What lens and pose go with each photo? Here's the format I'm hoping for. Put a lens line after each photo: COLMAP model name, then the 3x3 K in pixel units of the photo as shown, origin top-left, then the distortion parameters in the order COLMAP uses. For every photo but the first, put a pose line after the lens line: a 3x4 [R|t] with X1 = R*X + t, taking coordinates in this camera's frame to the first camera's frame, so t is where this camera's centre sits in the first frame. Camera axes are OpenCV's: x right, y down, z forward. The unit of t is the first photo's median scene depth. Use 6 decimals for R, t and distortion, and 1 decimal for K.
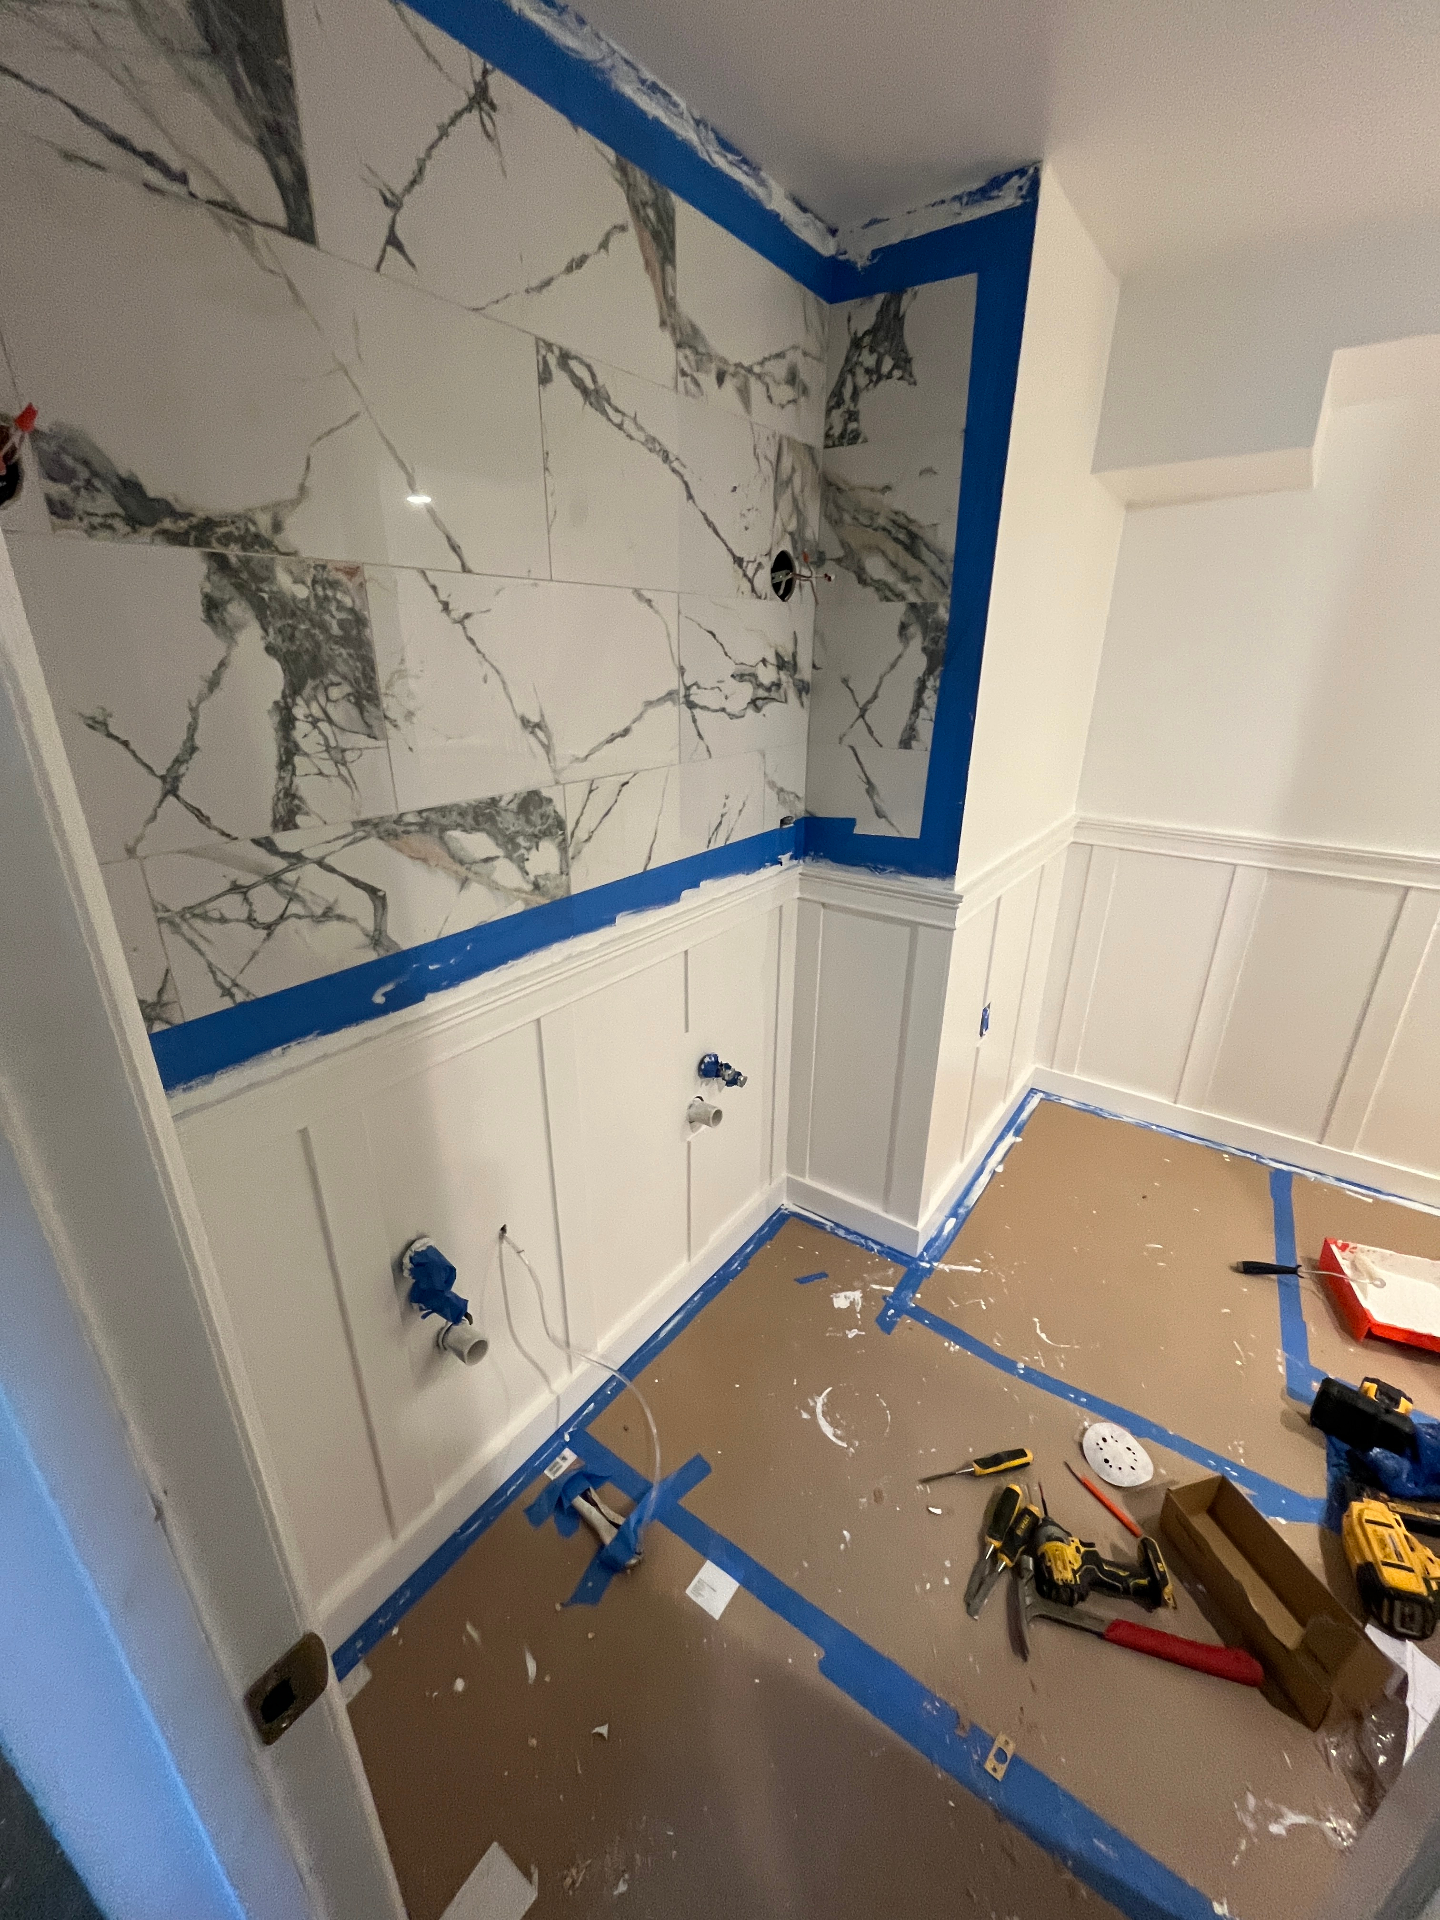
lens RADIAL K [[778.6, 0, 720.2], [0, 778.6, 958.5], [0, 0, 1]] dist [-0.002444, 0.000304]
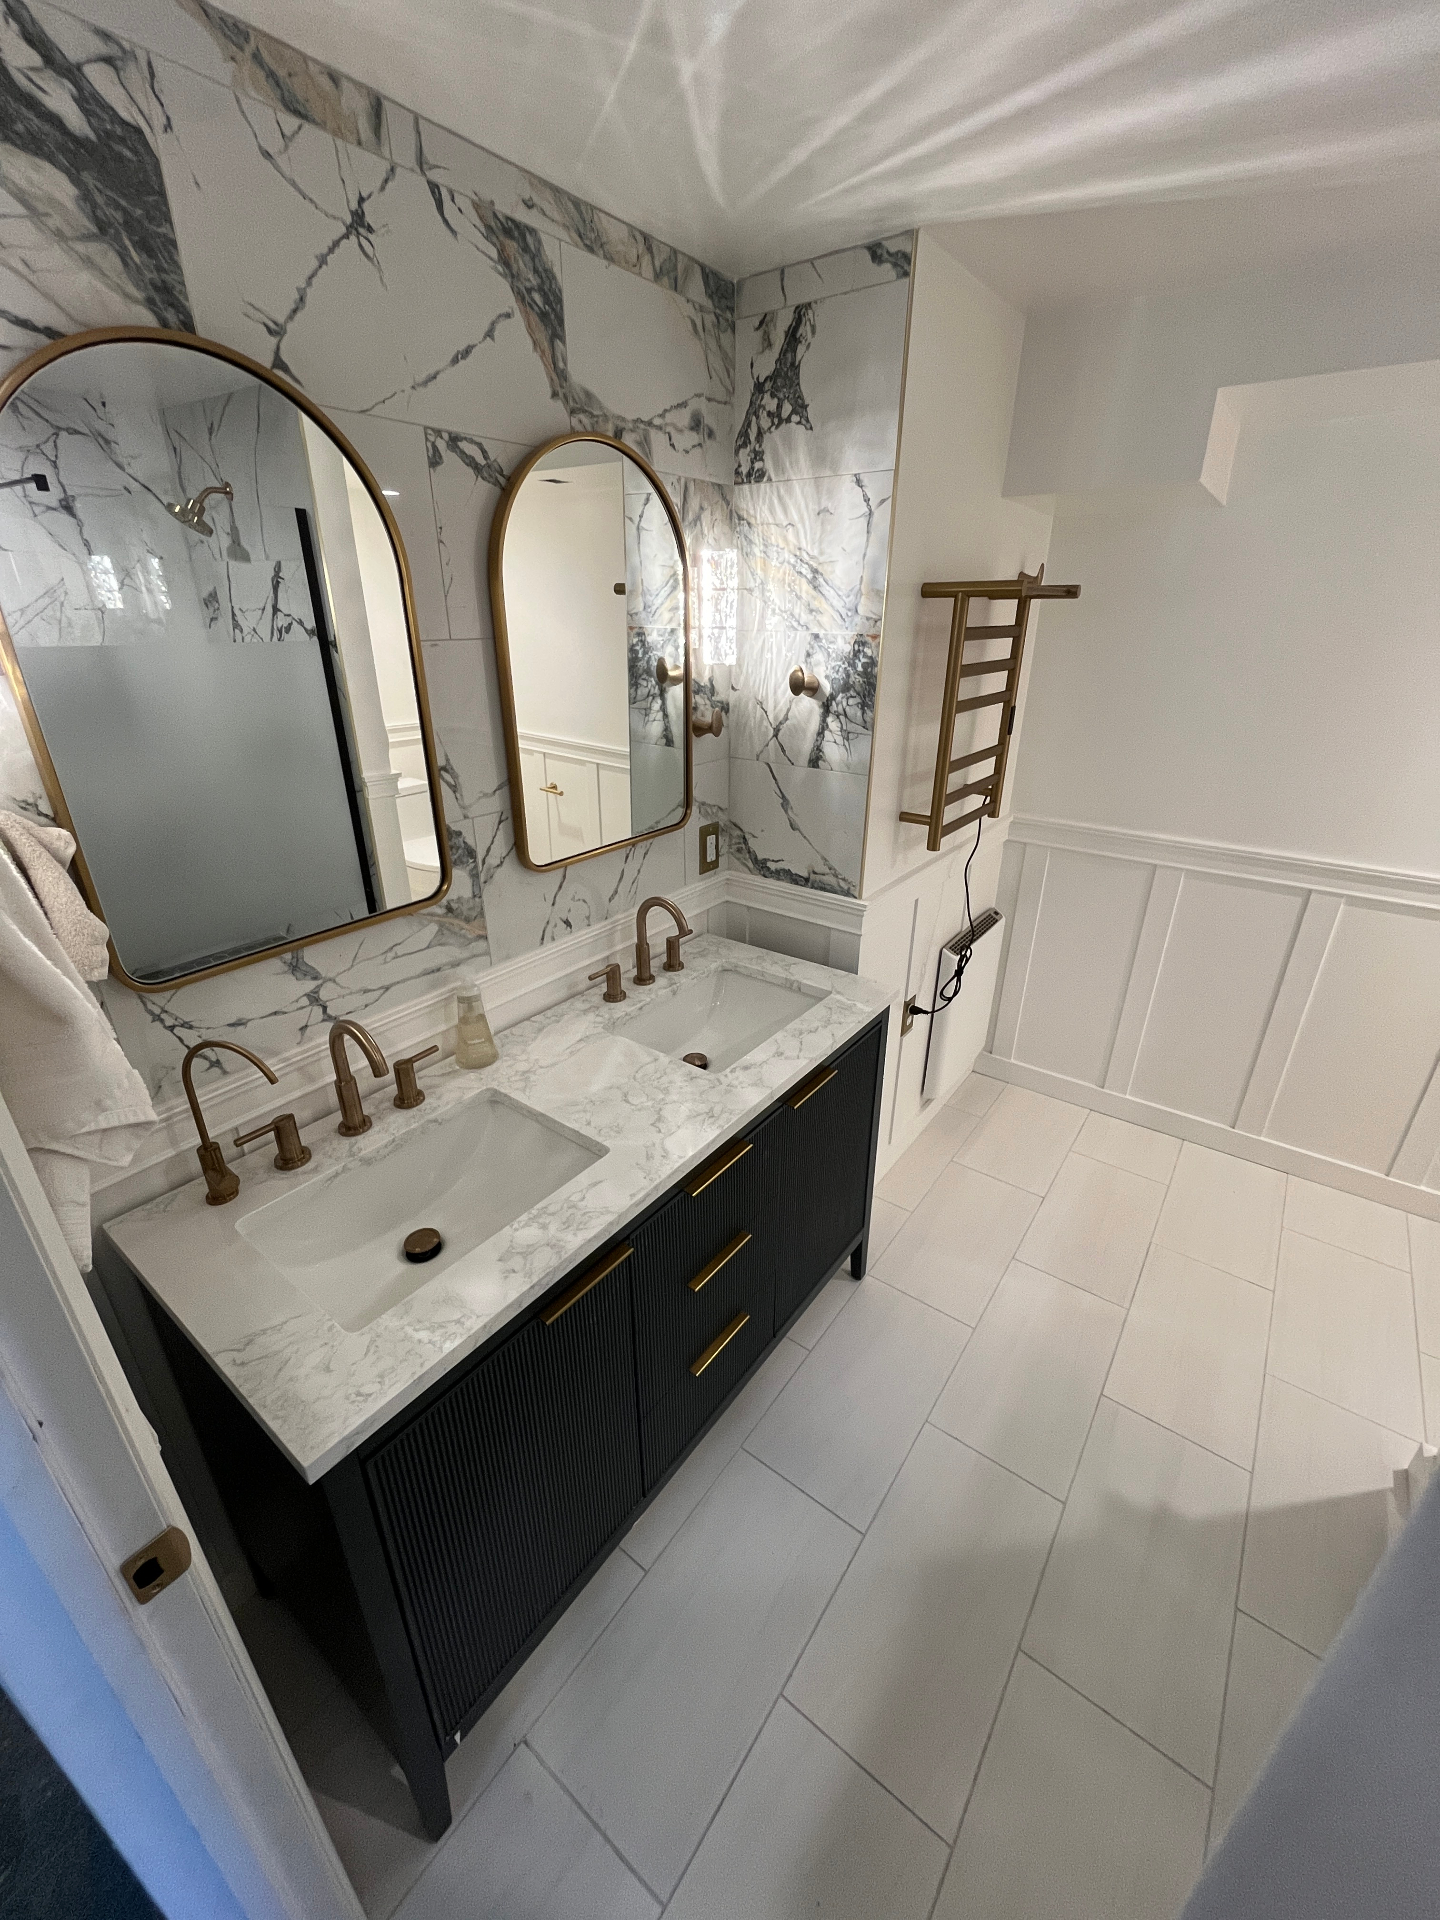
lens RADIAL K [[778.6, 0, 718.7], [0, 778.6, 960.2], [0, 0, 1]] dist [-0.002444, 0.000304]
pose [[0.999929, 0.003296, -0.011444, 0.175633], [-0.002779, 0.998987, 0.044920, -0.077013], [0.011580, -0.044885, 0.998925, -0.123751]]
